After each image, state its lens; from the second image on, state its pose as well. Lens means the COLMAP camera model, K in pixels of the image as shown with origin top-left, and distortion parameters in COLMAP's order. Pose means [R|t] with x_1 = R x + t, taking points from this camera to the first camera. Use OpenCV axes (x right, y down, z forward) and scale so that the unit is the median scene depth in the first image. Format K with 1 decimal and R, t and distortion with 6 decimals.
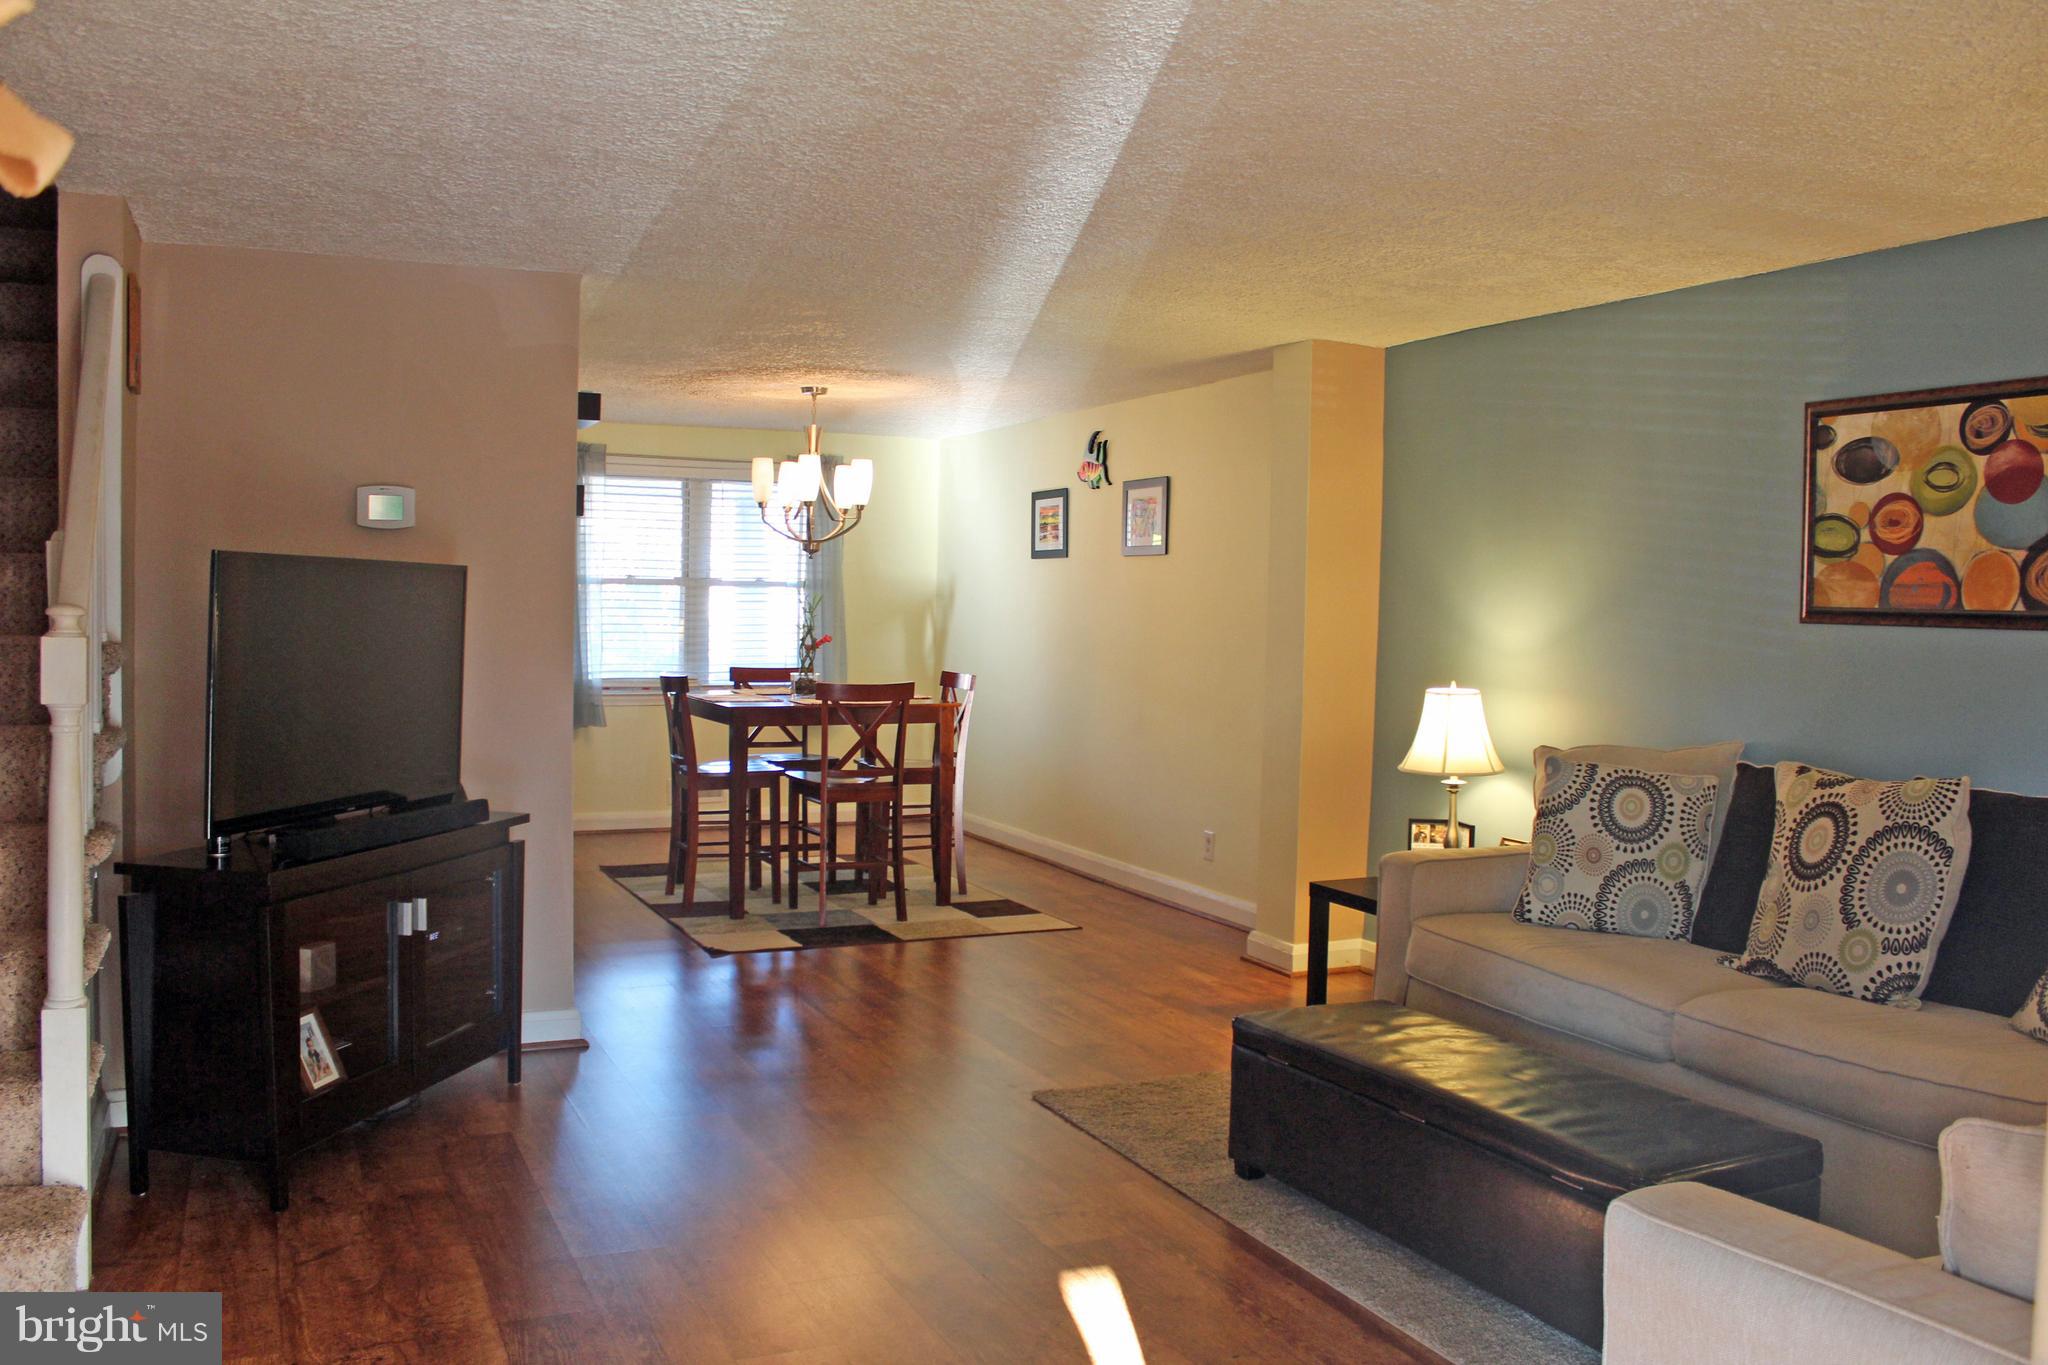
lens RADIAL K [[1689.3, 0, 1024.0], [0, 1689.3, 682.5], [0, 0, 1]] dist [-0.206388, 0.219769]
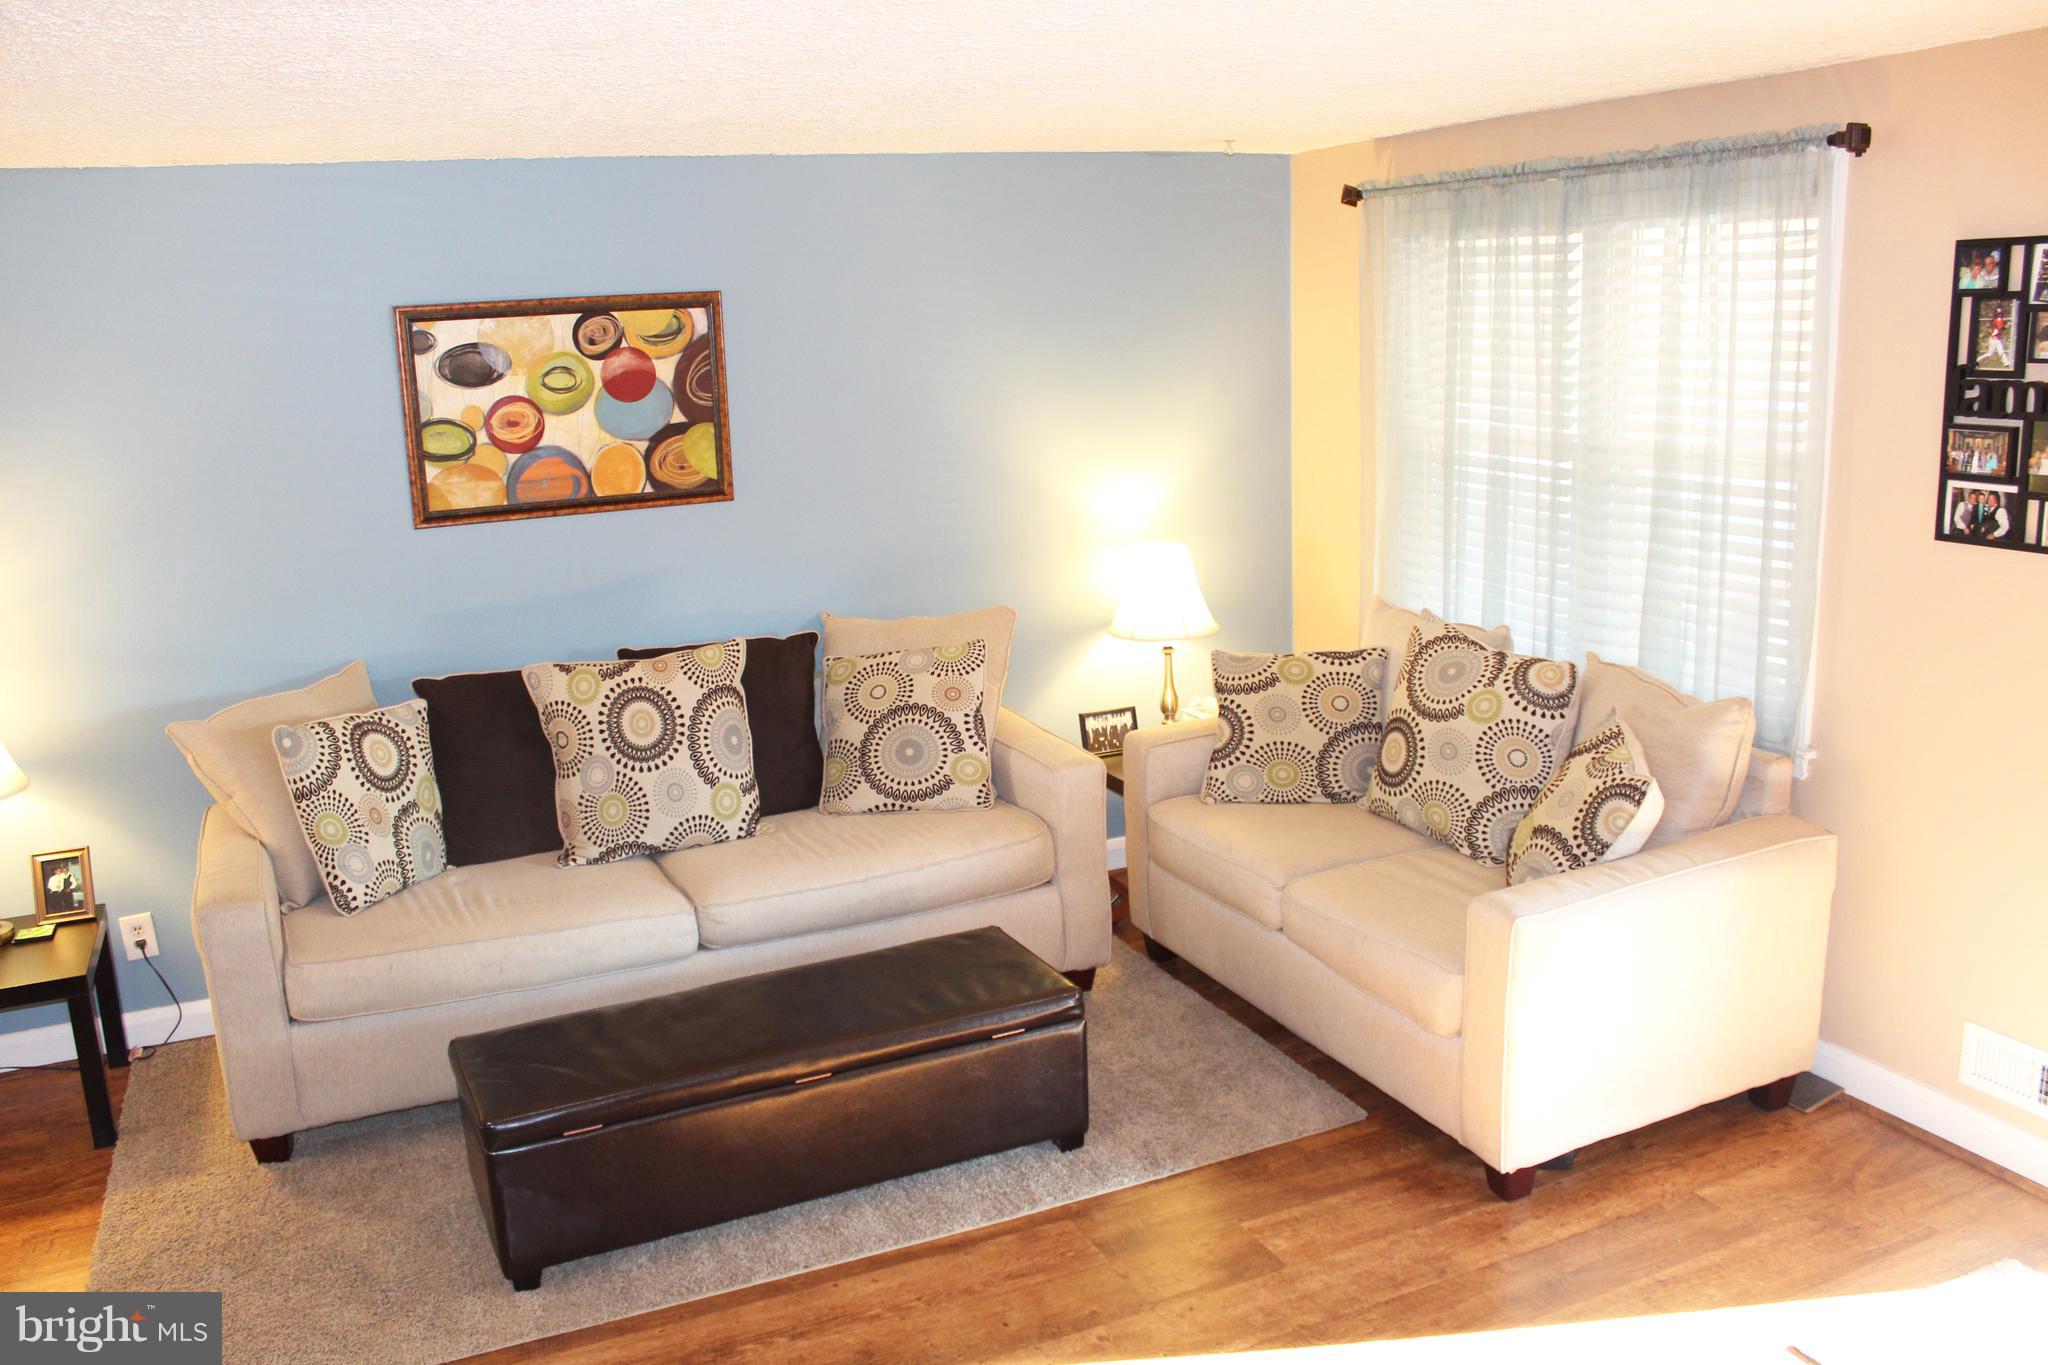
lens RADIAL K [[1689.3, 0, 1024.0], [0, 1689.3, 682.5], [0, 0, 1]] dist [-0.206388, 0.219769]
pose [[0.005843, -0.242877, 0.970040, -0.572977], [0.086554, 0.966538, 0.241479, -0.171979], [-0.996230, 0.082550, 0.026669, 0.666019]]
